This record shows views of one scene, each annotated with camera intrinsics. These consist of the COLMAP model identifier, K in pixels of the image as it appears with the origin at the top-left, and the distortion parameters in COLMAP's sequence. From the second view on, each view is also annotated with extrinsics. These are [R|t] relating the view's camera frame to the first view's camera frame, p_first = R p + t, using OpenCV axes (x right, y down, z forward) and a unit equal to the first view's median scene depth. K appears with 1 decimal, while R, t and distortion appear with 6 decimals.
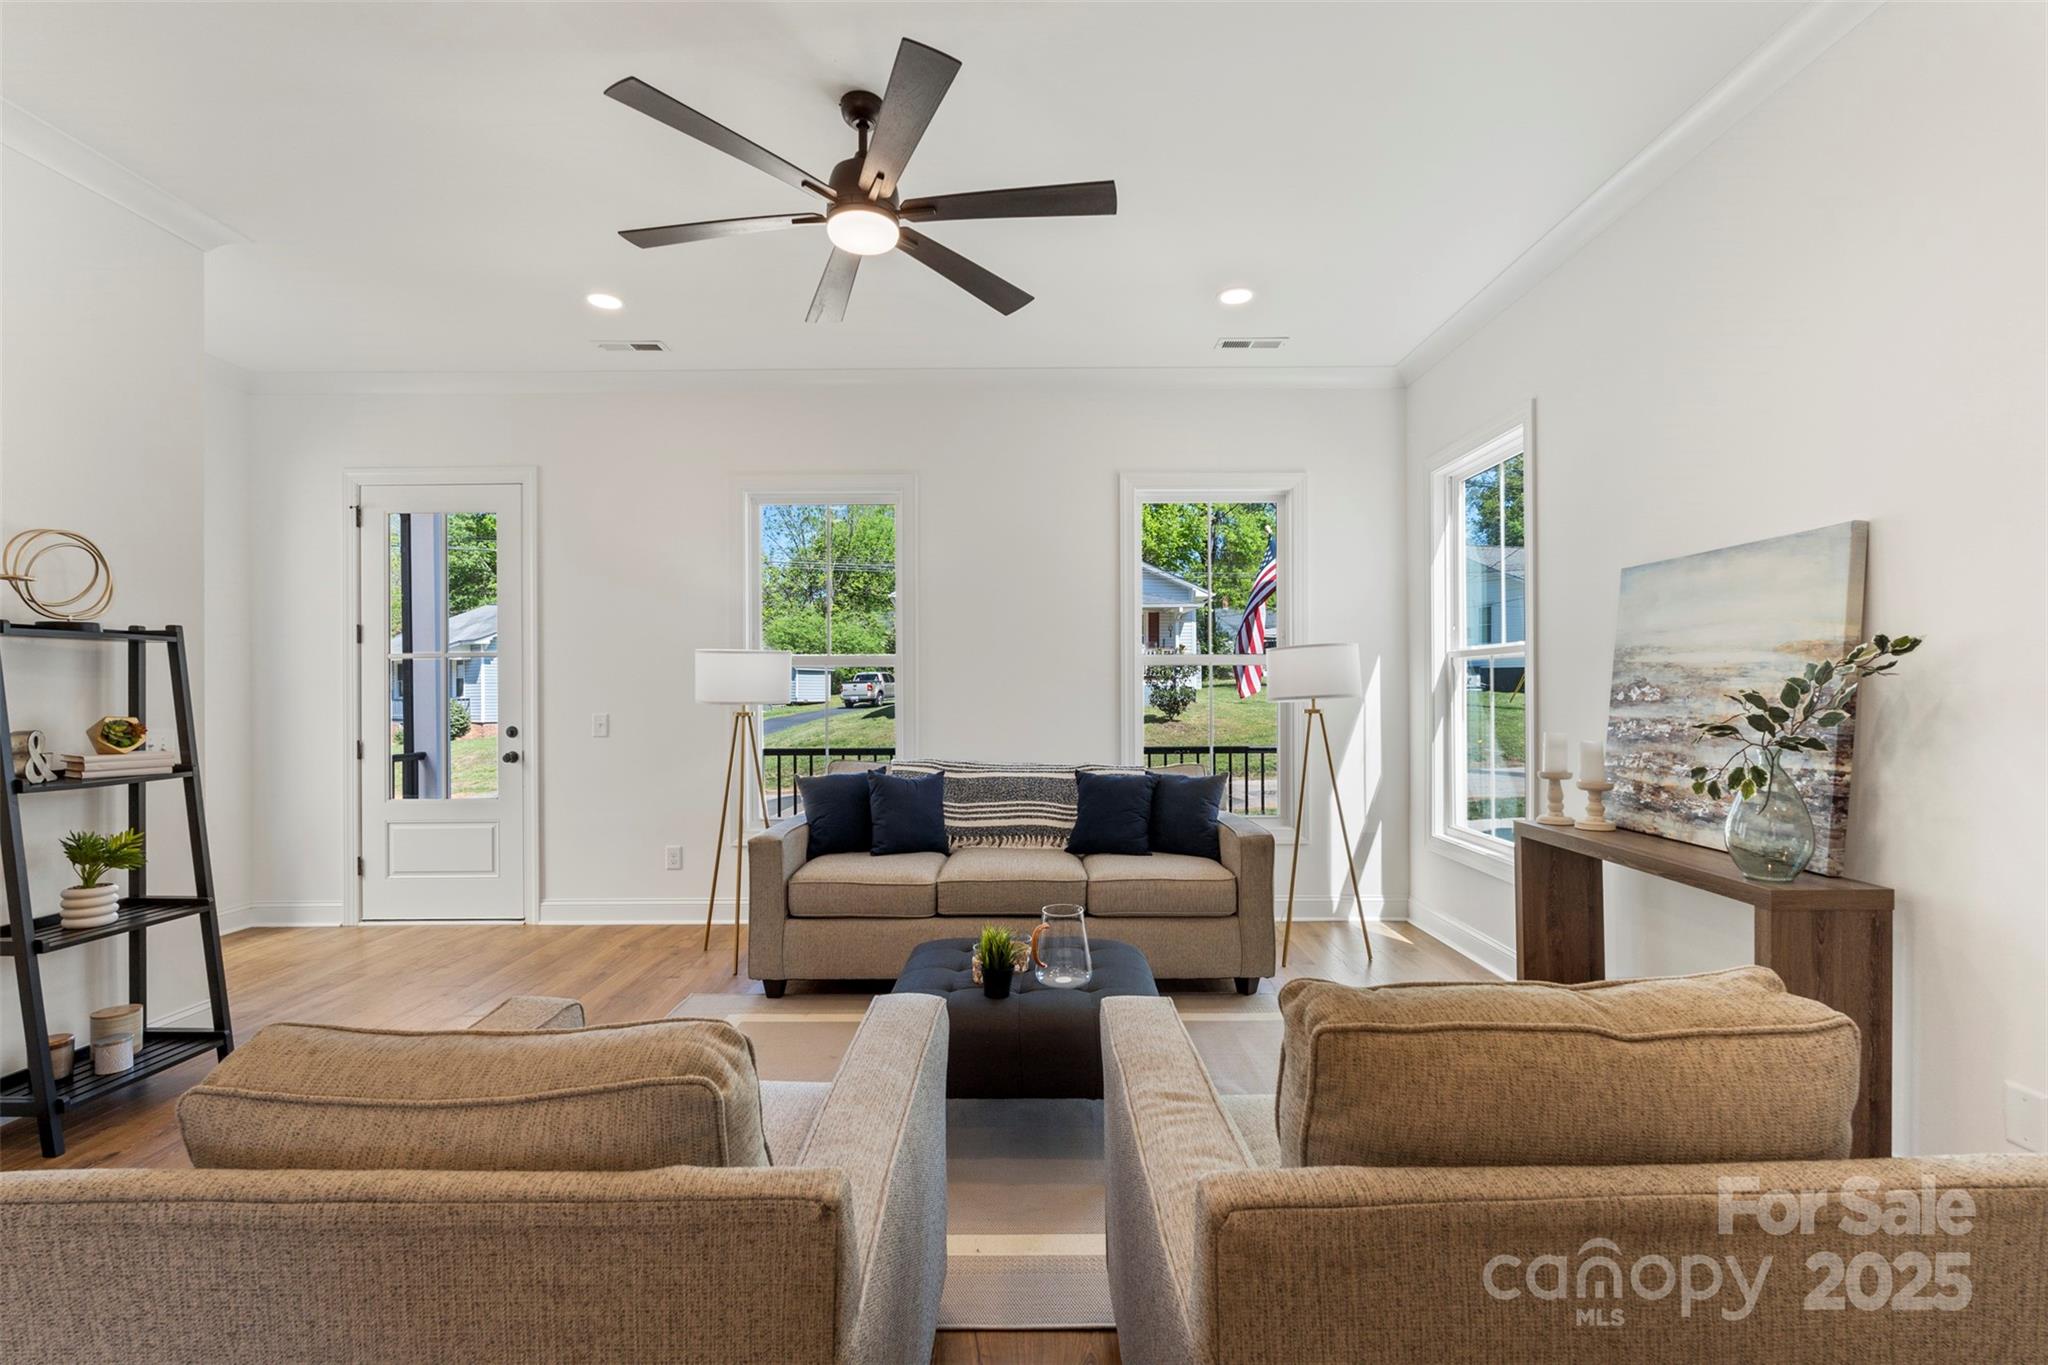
lens RADIAL K [[918.8, 0, 1023.5], [0, 918.8, 684.2], [0, 0, 1]] dist [0.013675, -0.000248]
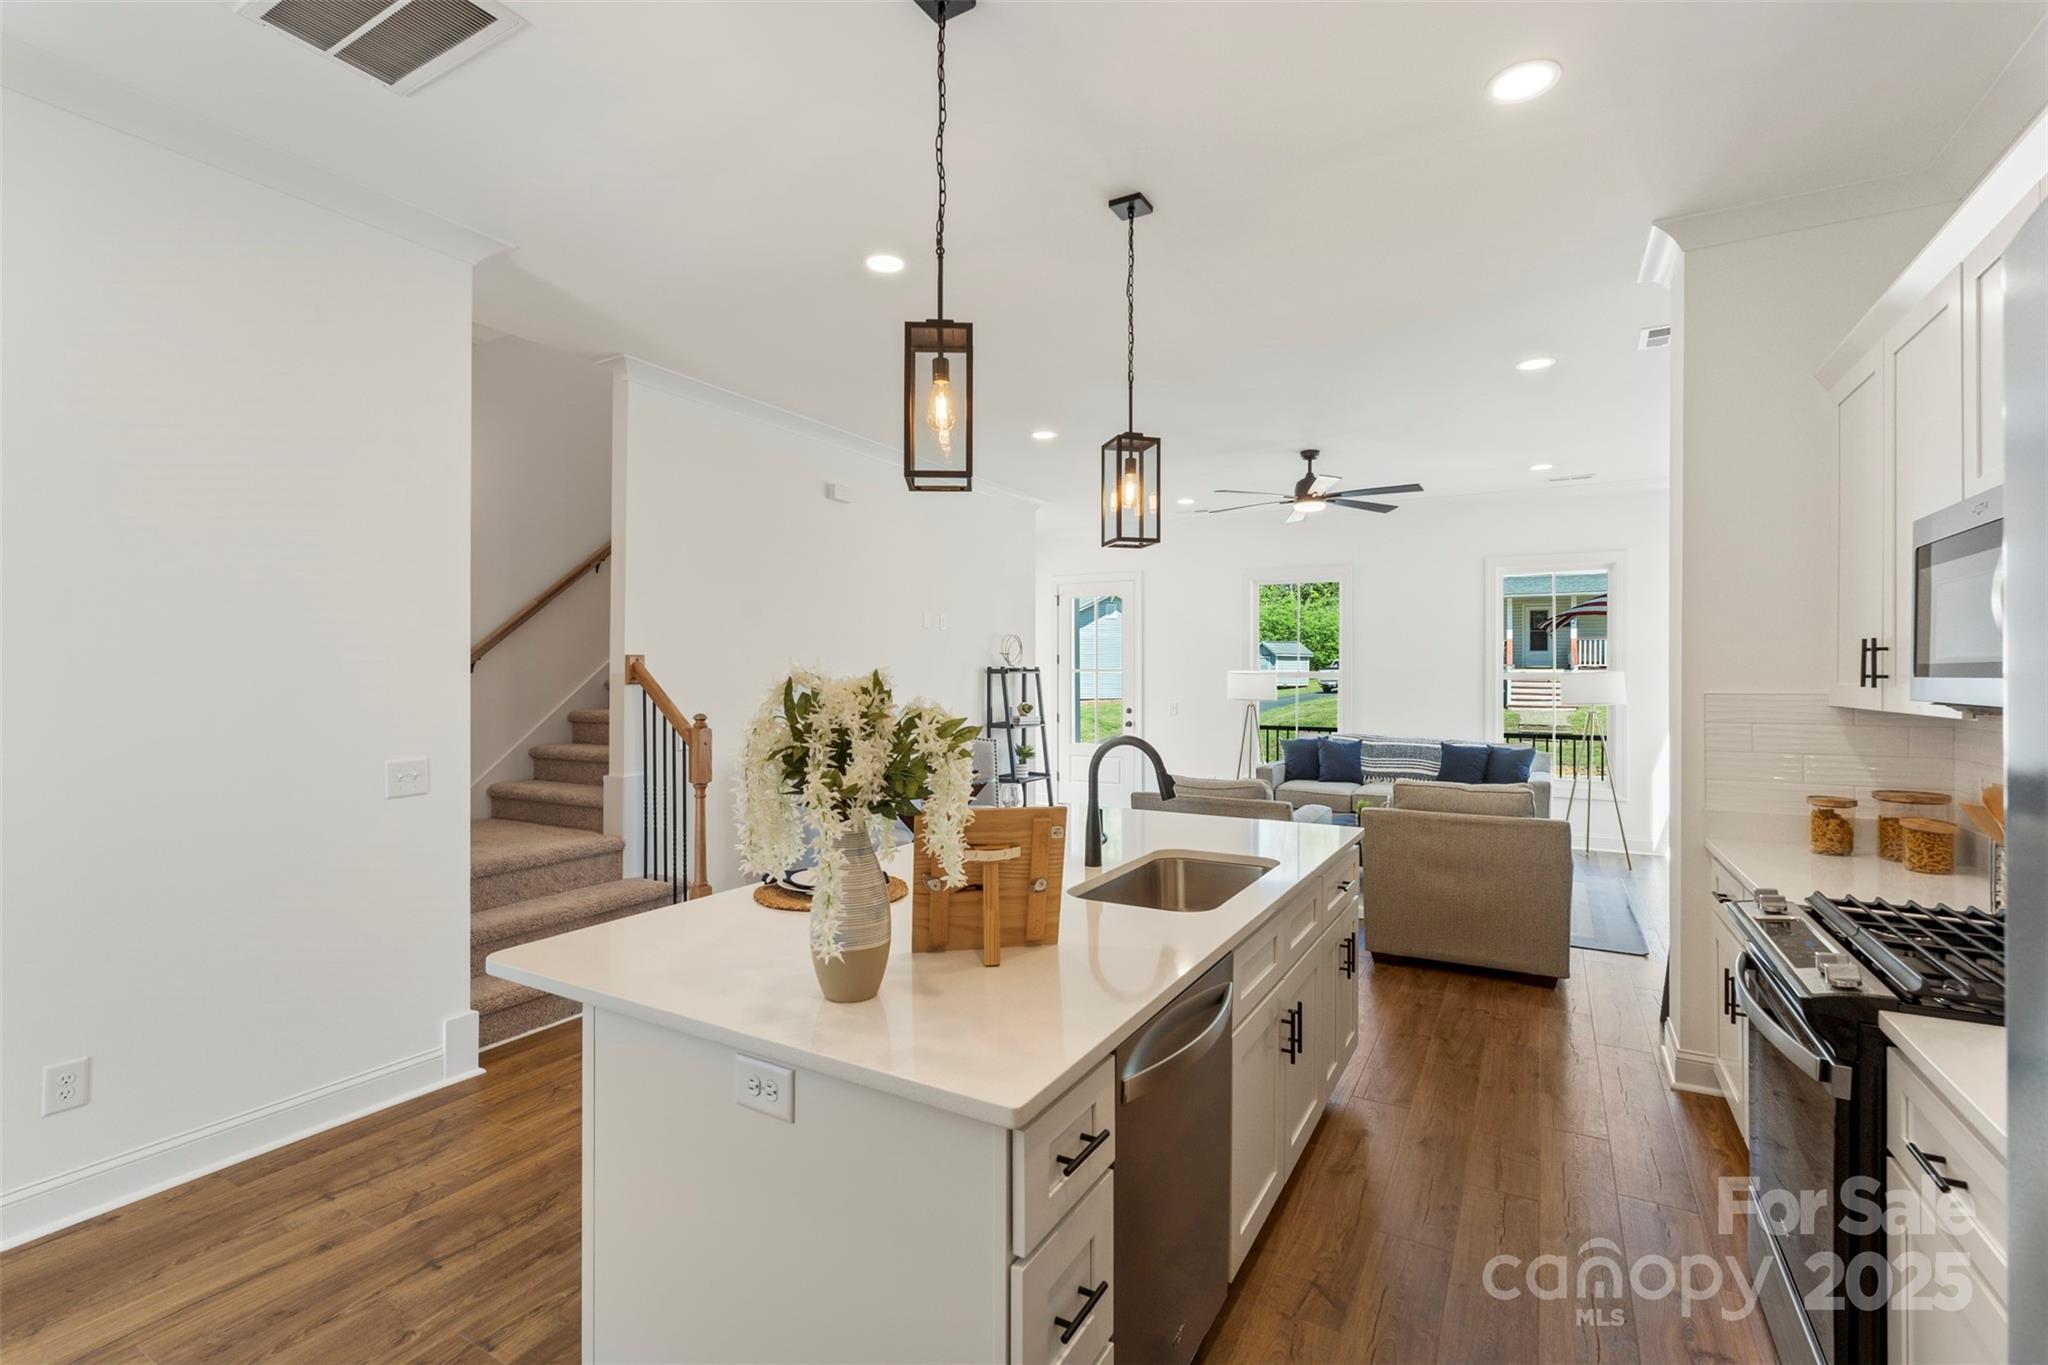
lens RADIAL K [[918.8, 0, 976.5], [0, 918.8, 668.3], [0, 0, 1]] dist [0.013675, -0.000248]
pose [[0.849625, 0.005346, -0.527360, 0.226923], [-0.004462, 0.999986, 0.002950, -0.050262], [0.527368, -0.000153, 0.849637, -0.958488]]
